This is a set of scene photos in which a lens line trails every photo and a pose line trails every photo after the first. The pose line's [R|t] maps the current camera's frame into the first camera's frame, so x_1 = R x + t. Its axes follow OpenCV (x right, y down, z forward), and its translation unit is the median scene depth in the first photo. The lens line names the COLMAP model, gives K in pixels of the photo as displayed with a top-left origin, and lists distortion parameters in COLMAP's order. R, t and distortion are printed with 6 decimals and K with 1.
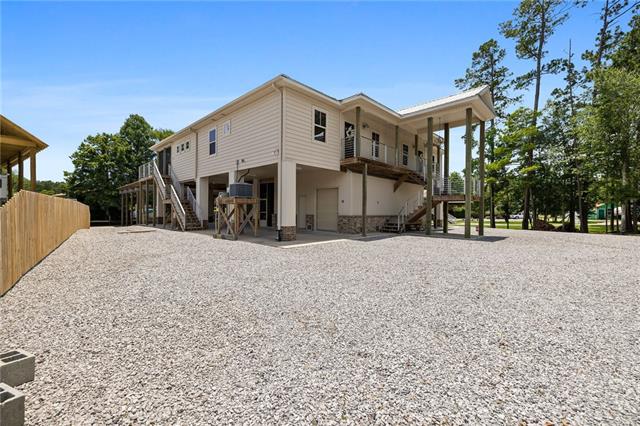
lens RADIAL K [[270.7, 0, 324.0], [0, 270.7, 210.9], [0, 0, 1]] dist [-0.000925, -0.000260]
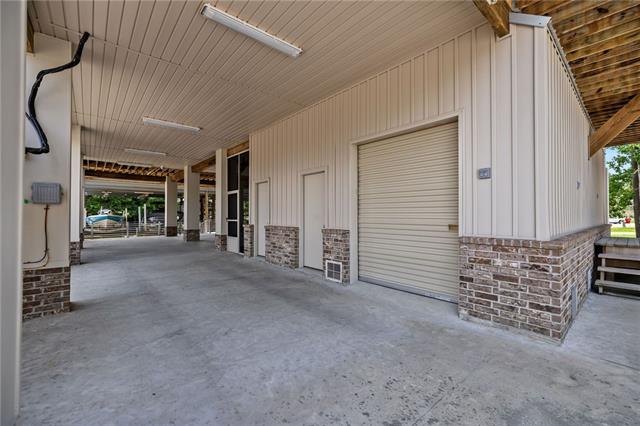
lens RADIAL K [[270.7, 0, 318.6], [0, 270.7, 212.3], [0, 0, 1]] dist [-0.000925, -0.000260]
pose [[0.994130, -0.011357, -0.107592, -0.013345], [0.010343, 0.999897, -0.009984, -0.000985], [0.107695, 0.008812, 0.994145, 0.245433]]
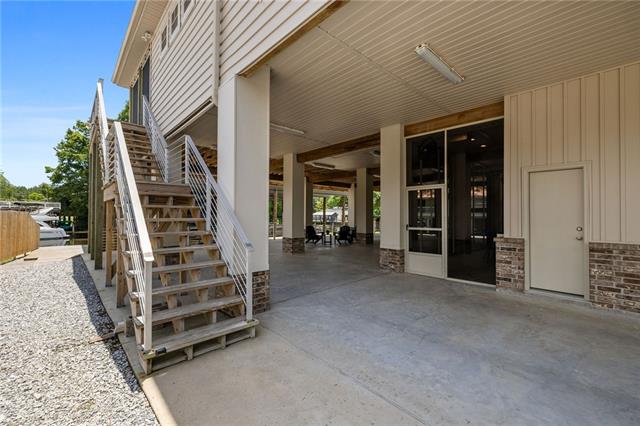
lens RADIAL K [[270.7, 0, 315.4], [0, 270.7, 211.5], [0, 0, 1]] dist [-0.000925, -0.000260]
pose [[0.996895, -0.008002, -0.078337, -0.143082], [0.007021, 0.999894, -0.012790, -0.004984], [0.078431, 0.012200, 0.996845, 0.298511]]
